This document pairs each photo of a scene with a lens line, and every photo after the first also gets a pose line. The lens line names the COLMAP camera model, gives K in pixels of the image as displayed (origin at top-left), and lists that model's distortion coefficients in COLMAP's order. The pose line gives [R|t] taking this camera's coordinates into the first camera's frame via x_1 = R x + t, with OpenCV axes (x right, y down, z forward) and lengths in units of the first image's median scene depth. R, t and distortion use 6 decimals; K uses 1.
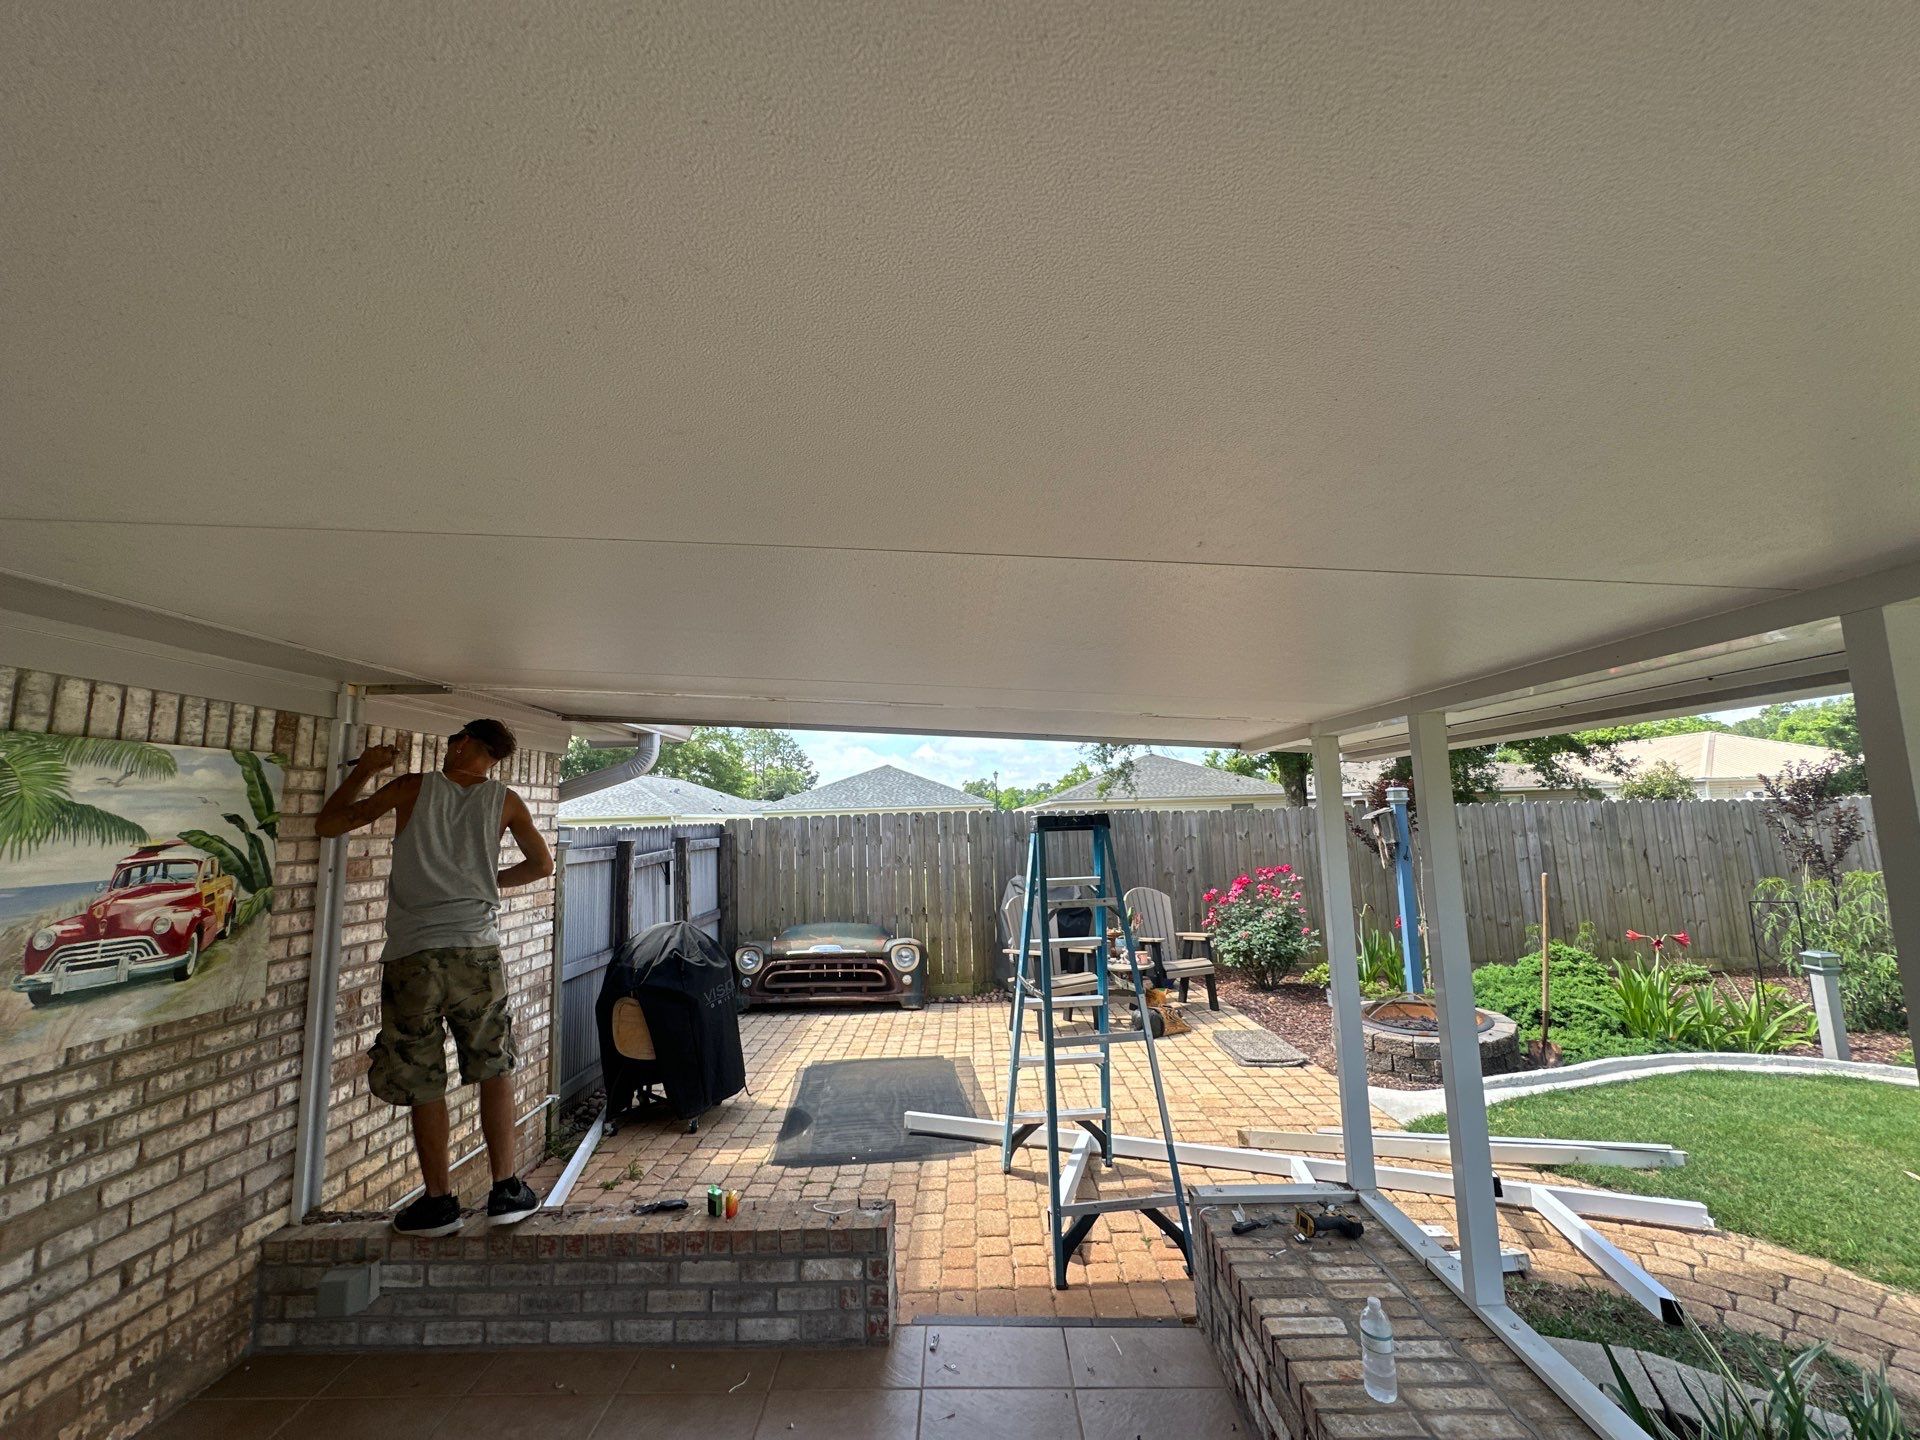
lens RADIAL K [[763.4, 0, 960.7], [0, 763.4, 719.7], [0, 0, 1]] dist [-0.003113, 0.000449]
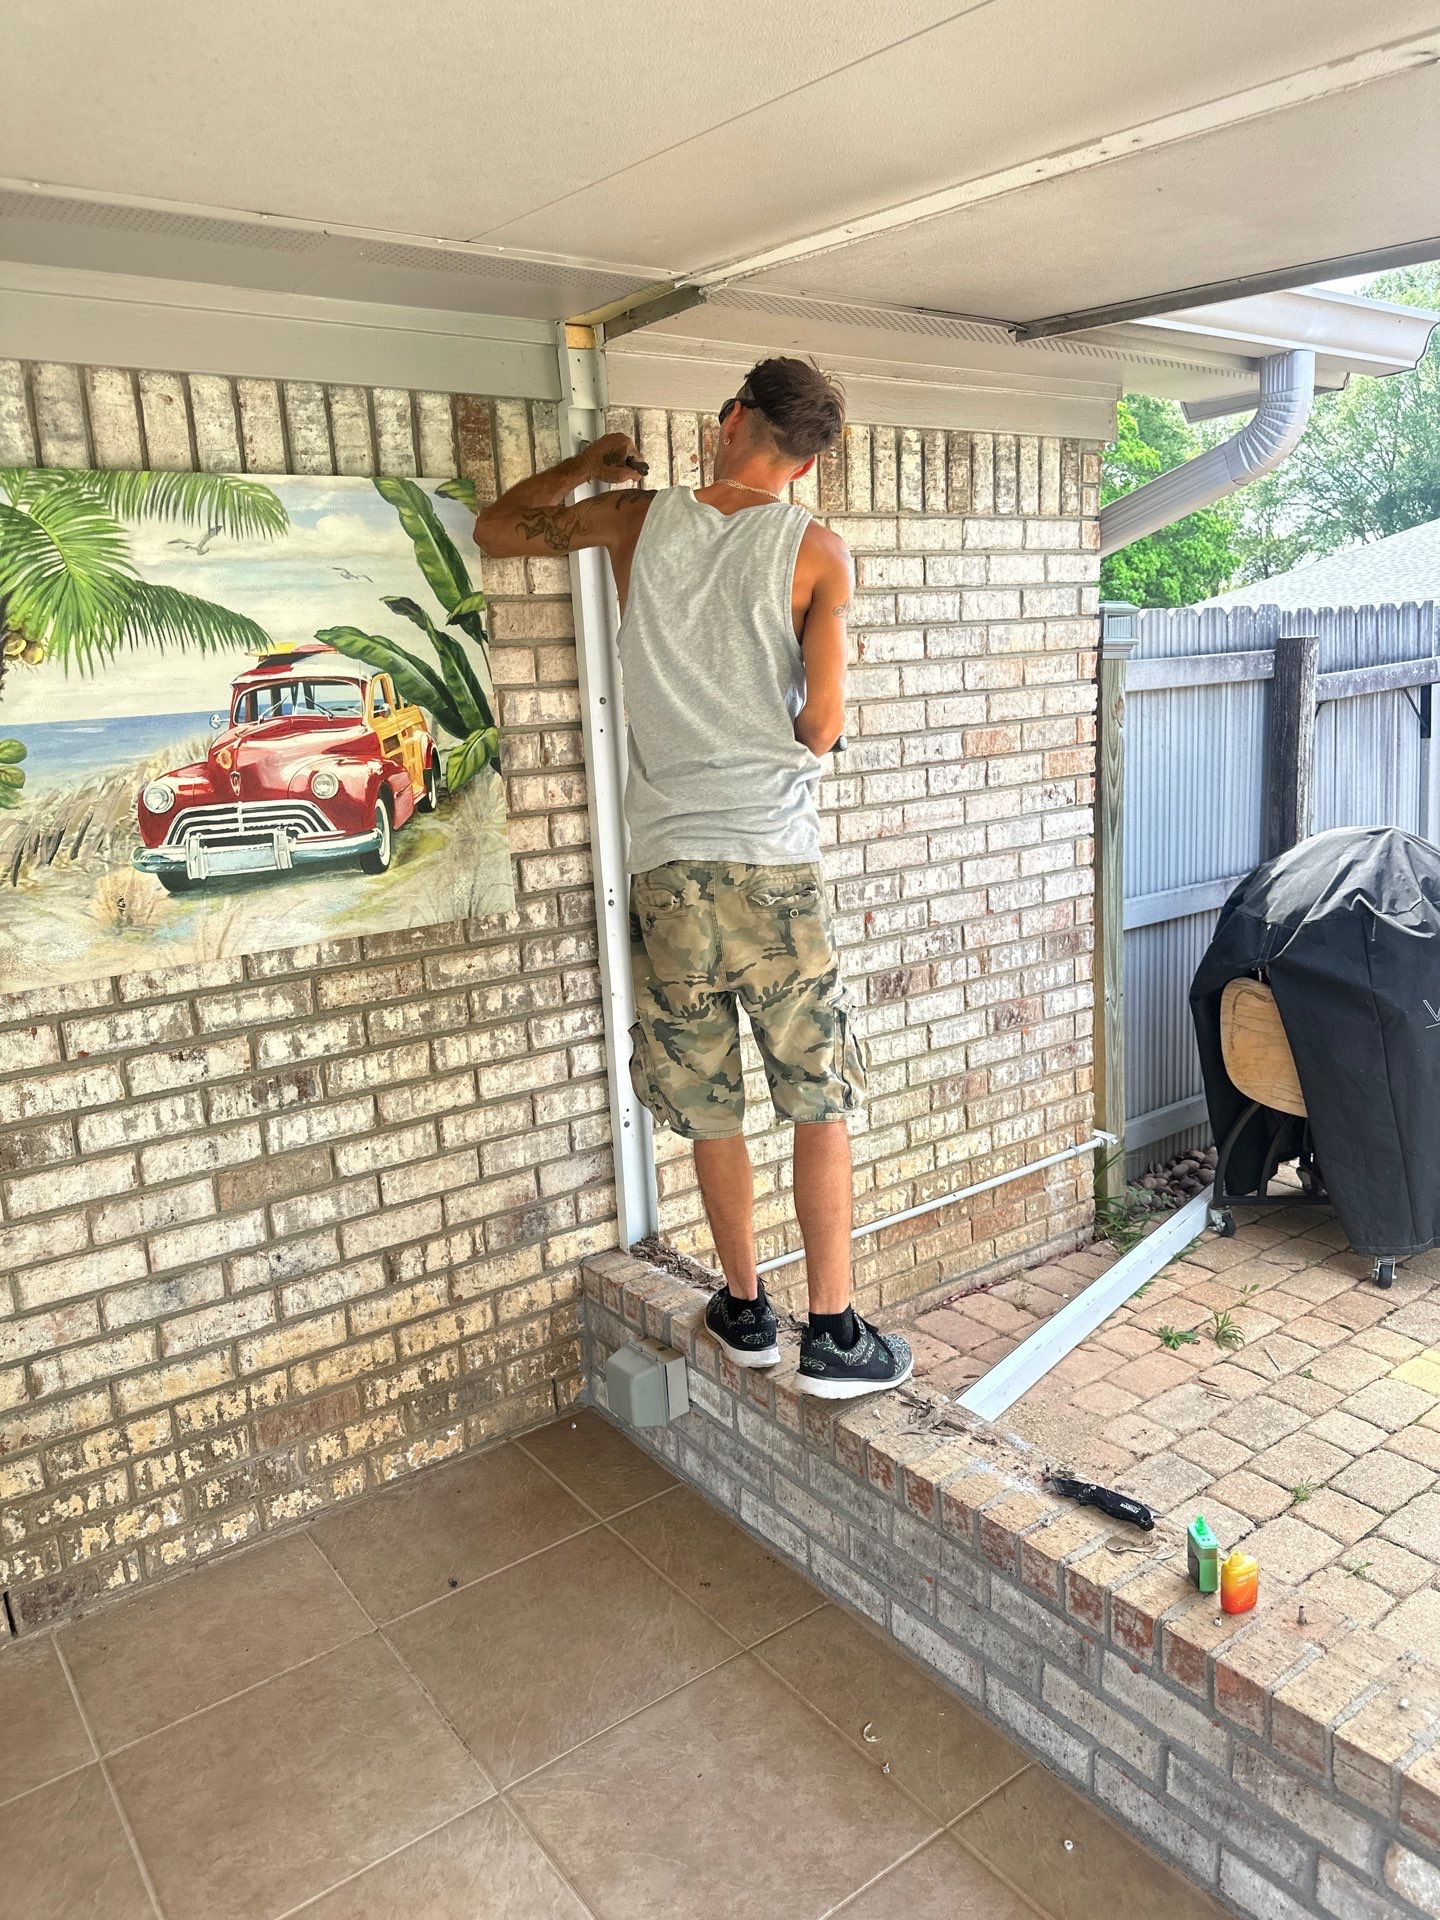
lens RADIAL K [[1362.1, 0, 711.6], [0, 1362.1, 966.0], [0, 0, 1]] dist [0.049544, -0.051255]
pose [[0.600371, 0.168793, -0.781705, 0.029420], [0.138726, 0.940672, 0.309664, 0.094411], [0.787597, -0.294356, 0.541336, 0.526736]]
